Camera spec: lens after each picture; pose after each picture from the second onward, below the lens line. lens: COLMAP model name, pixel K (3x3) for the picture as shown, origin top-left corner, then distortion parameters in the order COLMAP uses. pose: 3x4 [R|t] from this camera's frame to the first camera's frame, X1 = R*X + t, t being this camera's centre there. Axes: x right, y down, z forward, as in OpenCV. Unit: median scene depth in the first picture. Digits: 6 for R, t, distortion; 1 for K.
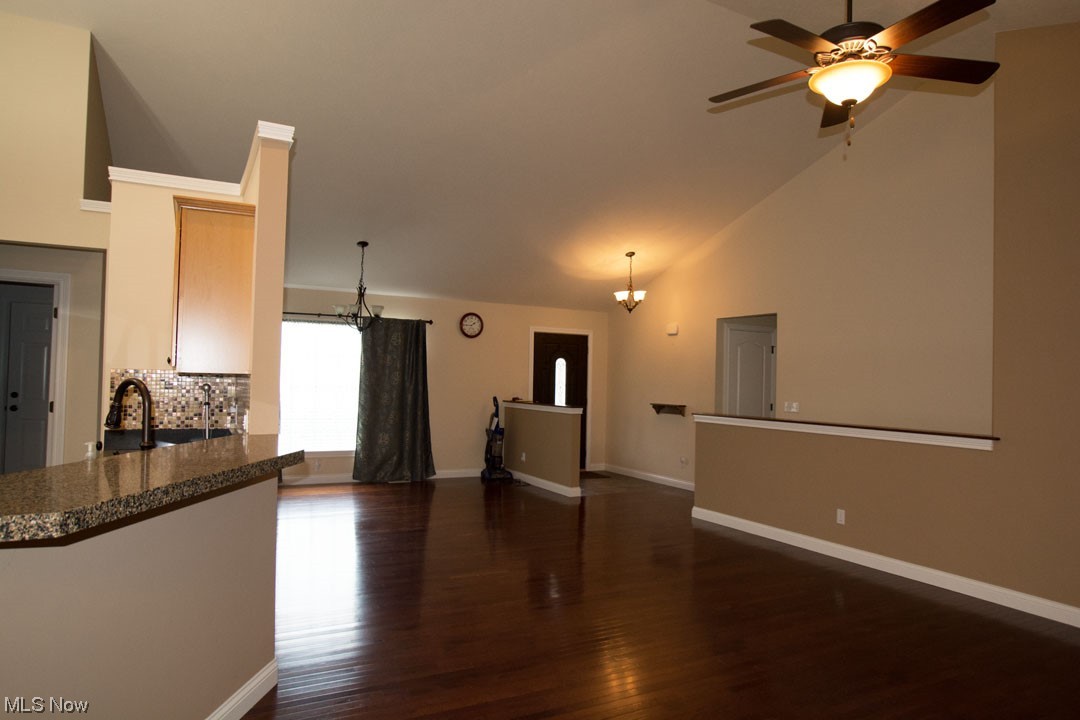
lens RADIAL K [[680.8, 0, 540.3], [0, 680.8, 363.0], [0, 0, 1]] dist [-0.060210, 0.044802]
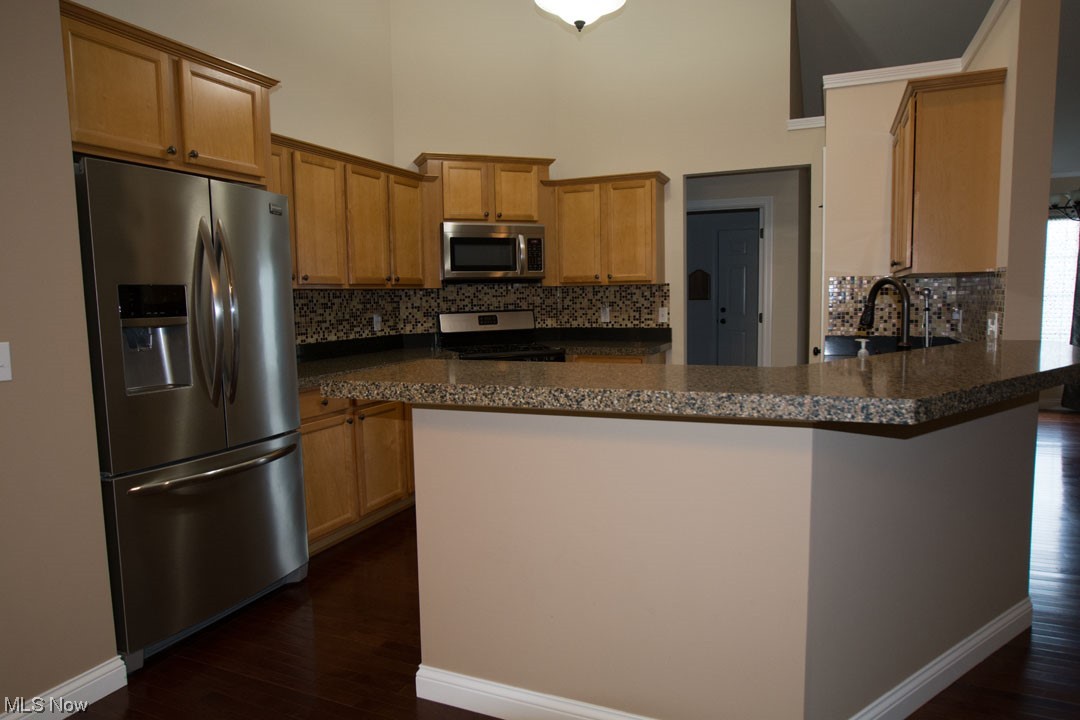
lens RADIAL K [[680.8, 0, 543.6], [0, 680.8, 363.2], [0, 0, 1]] dist [-0.060210, 0.044802]
pose [[0.625969, 0.045126, -0.778541, -0.099312], [0.049905, 0.993960, 0.097737, 0.016894], [0.778249, -0.100034, 0.619937, -0.001035]]
